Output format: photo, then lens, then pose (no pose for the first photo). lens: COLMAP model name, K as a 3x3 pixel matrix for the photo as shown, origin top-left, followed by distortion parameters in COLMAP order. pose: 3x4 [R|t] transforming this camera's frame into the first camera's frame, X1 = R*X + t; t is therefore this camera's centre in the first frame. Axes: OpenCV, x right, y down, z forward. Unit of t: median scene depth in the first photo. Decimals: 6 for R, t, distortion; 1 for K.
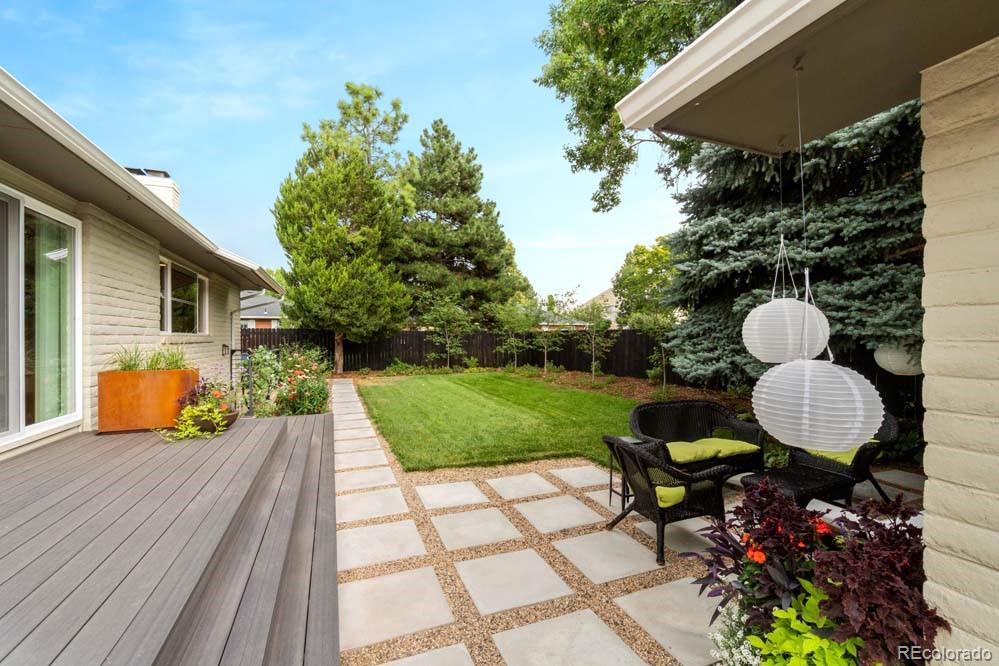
lens RADIAL K [[432.1, 0, 505.4], [0, 432.1, 333.4], [0, 0, 1]] dist [0.001422, 0.000503]
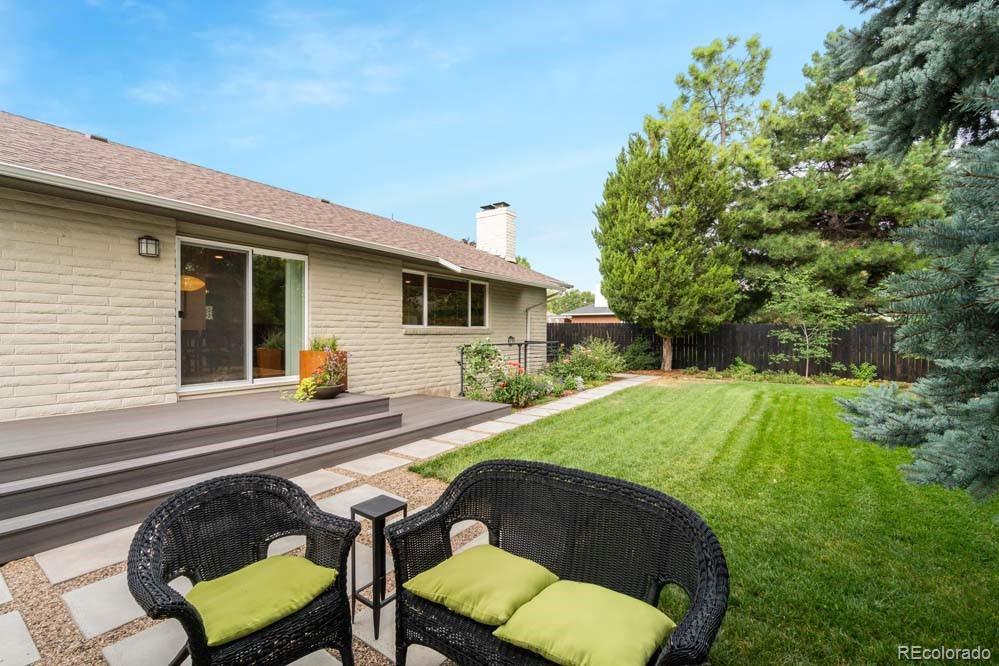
lens RADIAL K [[432.1, 0, 502.3], [0, 432.1, 334.5], [0, 0, 1]] dist [0.001422, 0.000503]
pose [[0.549069, 0.012238, -0.835687, 0.187763], [-0.001023, 0.999902, 0.013971, 0.001923], [0.835776, -0.006816, 0.549028, 0.180553]]
